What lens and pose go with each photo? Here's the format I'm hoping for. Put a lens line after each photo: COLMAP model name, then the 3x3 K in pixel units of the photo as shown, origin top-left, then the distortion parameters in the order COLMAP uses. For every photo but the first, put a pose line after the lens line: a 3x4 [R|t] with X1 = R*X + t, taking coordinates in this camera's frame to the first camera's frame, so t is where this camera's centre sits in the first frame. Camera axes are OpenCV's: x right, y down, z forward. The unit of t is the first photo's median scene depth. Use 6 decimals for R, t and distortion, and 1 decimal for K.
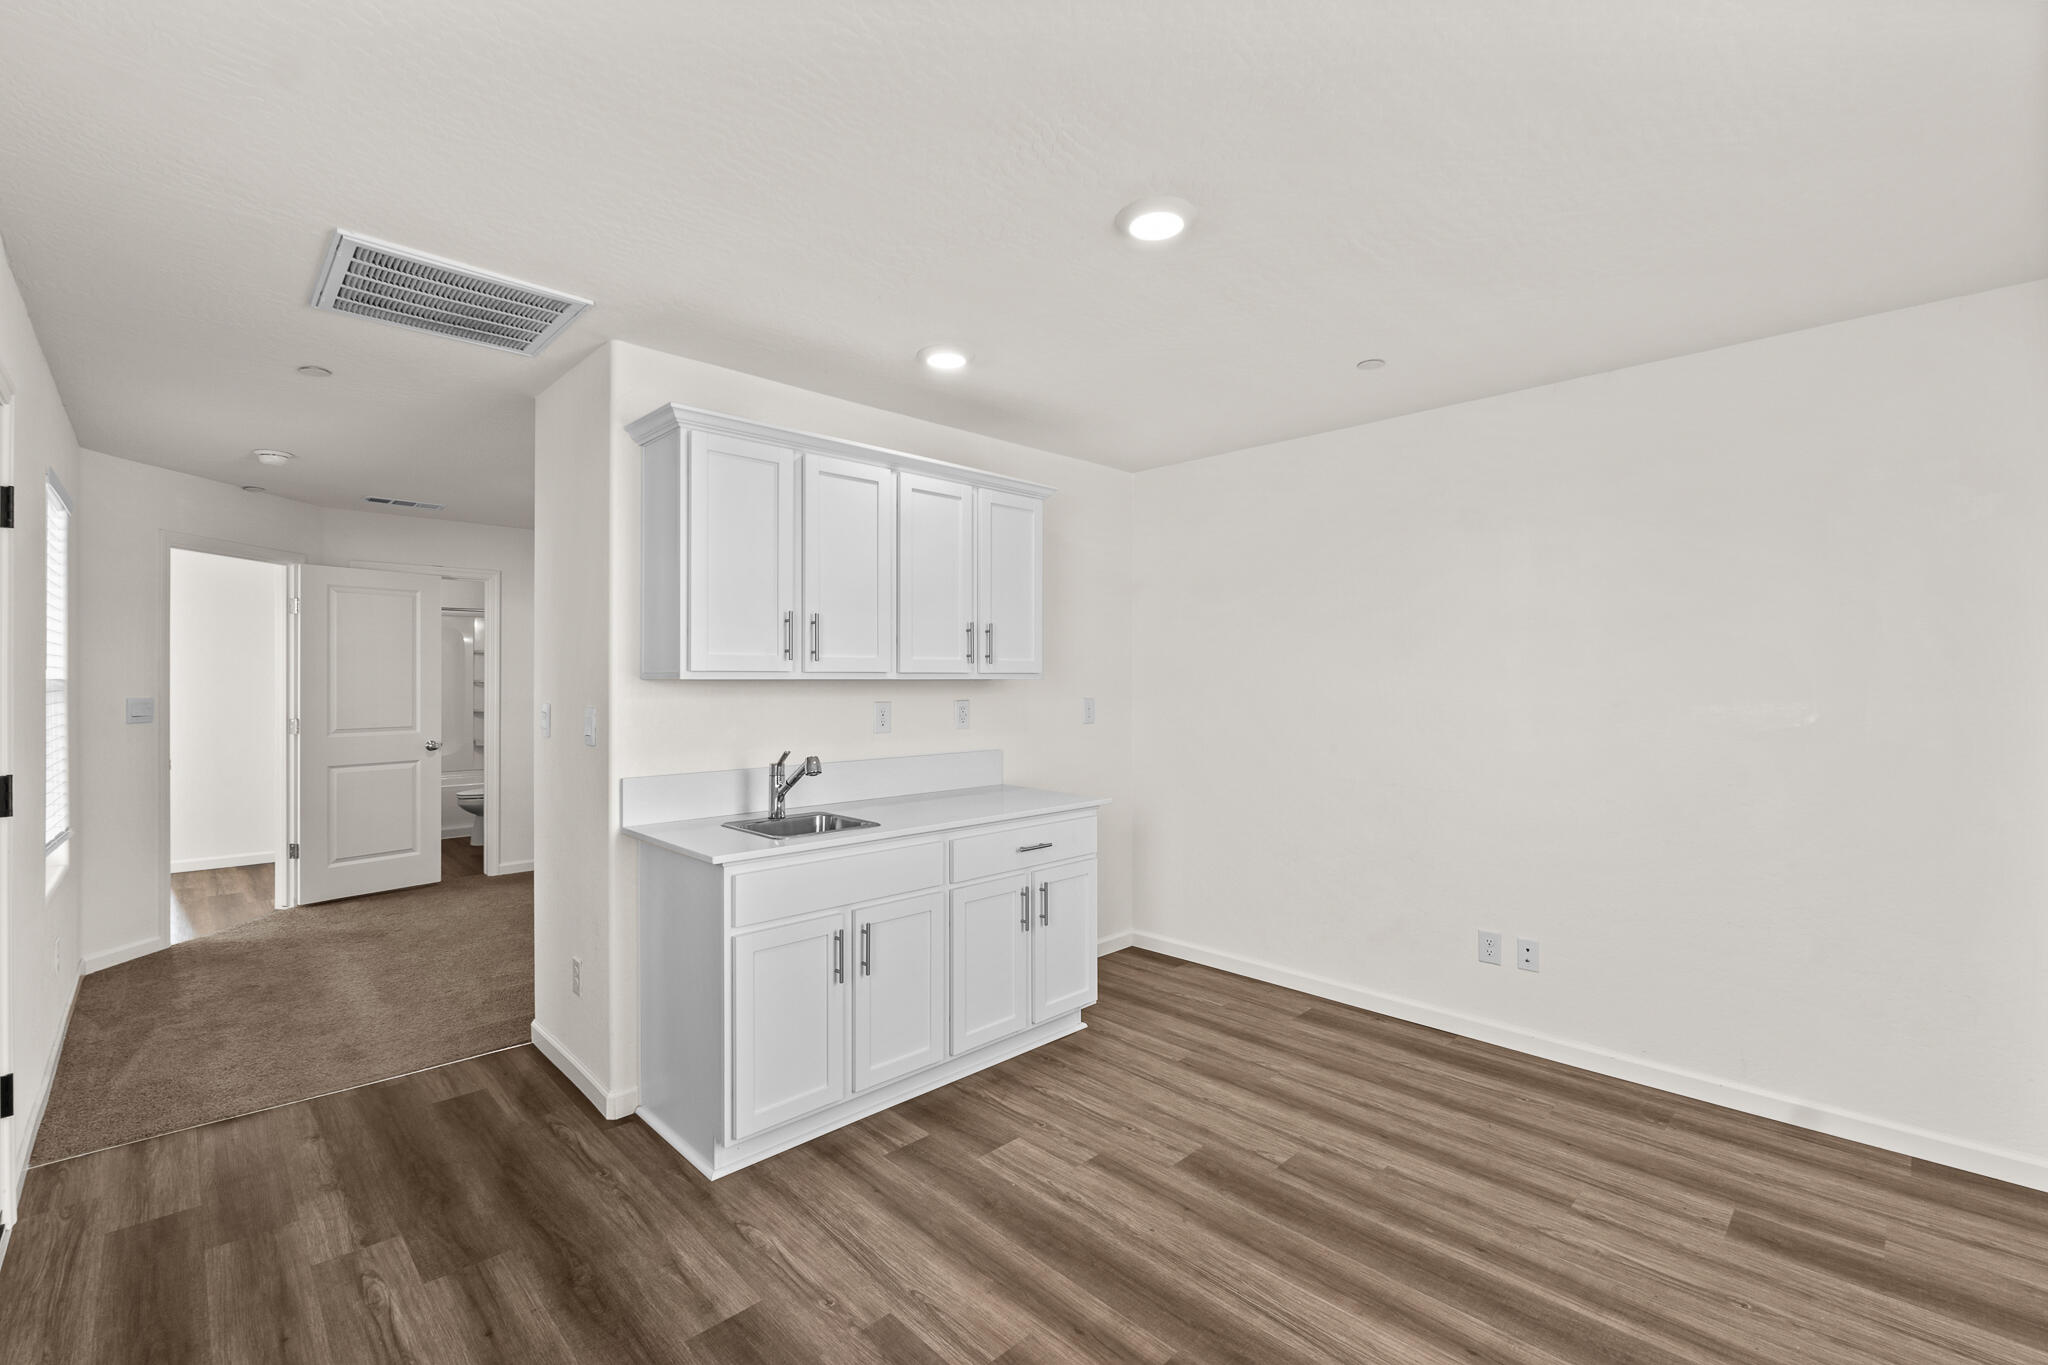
lens RADIAL K [[870.3, 0, 1013.5], [0, 870.3, 671.5], [0, 0, 1]] dist [0.008190, -0.000161]
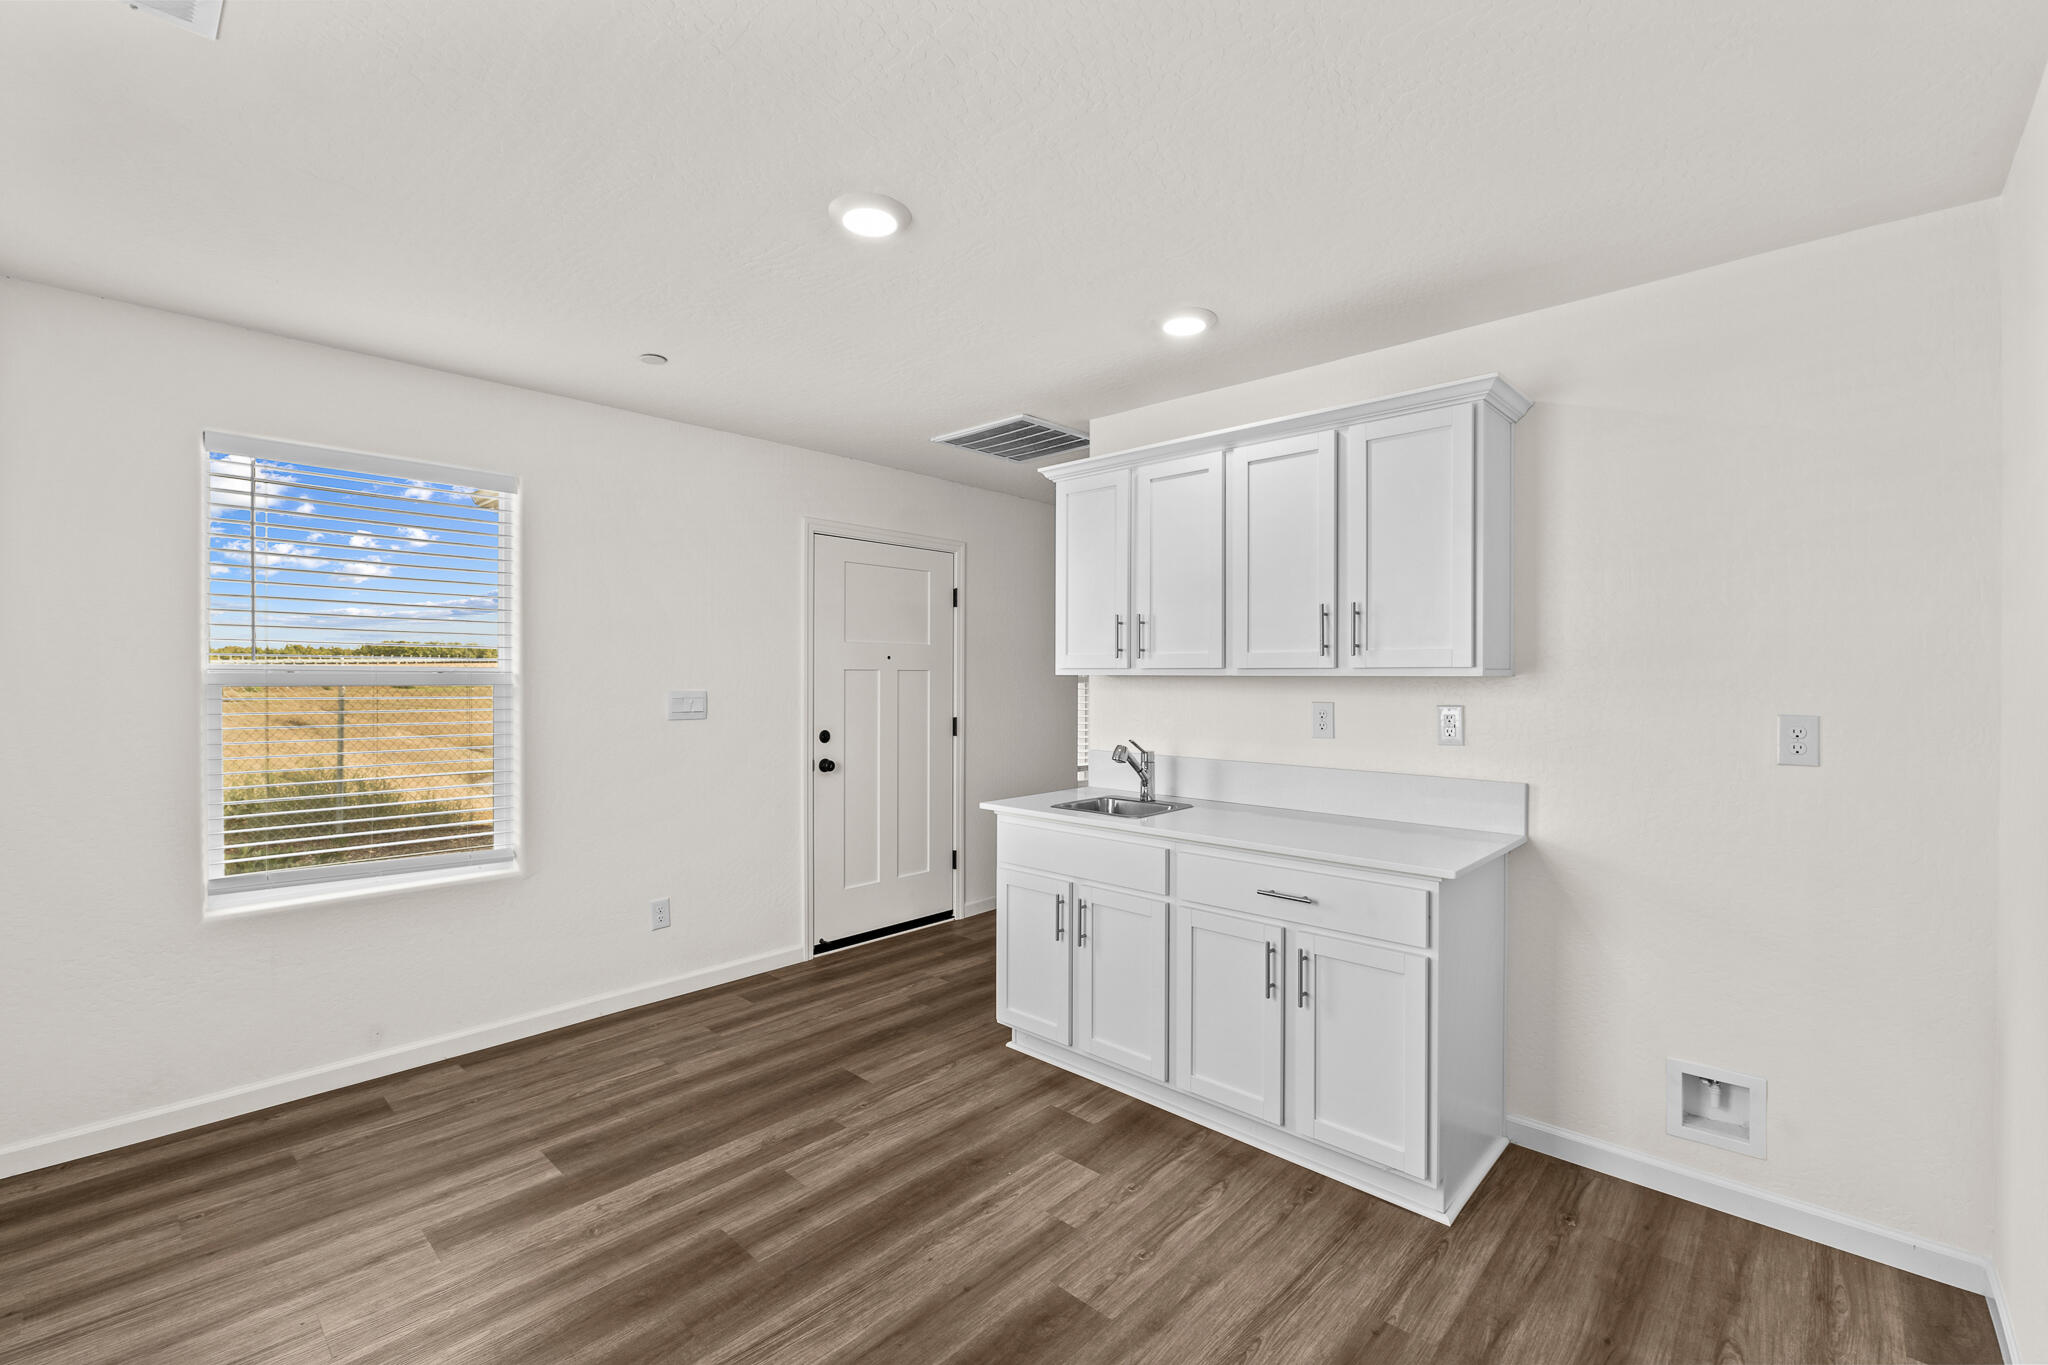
lens RADIAL K [[870.3, 0, 1040.1], [0, 870.3, 676.5], [0, 0, 1]] dist [0.008190, -0.000161]
pose [[0.070767, -0.002779, -0.997489, 0.924326], [0.005123, 0.999984, -0.002423, 0.013202], [0.997480, -0.004939, 0.070780, 0.881467]]
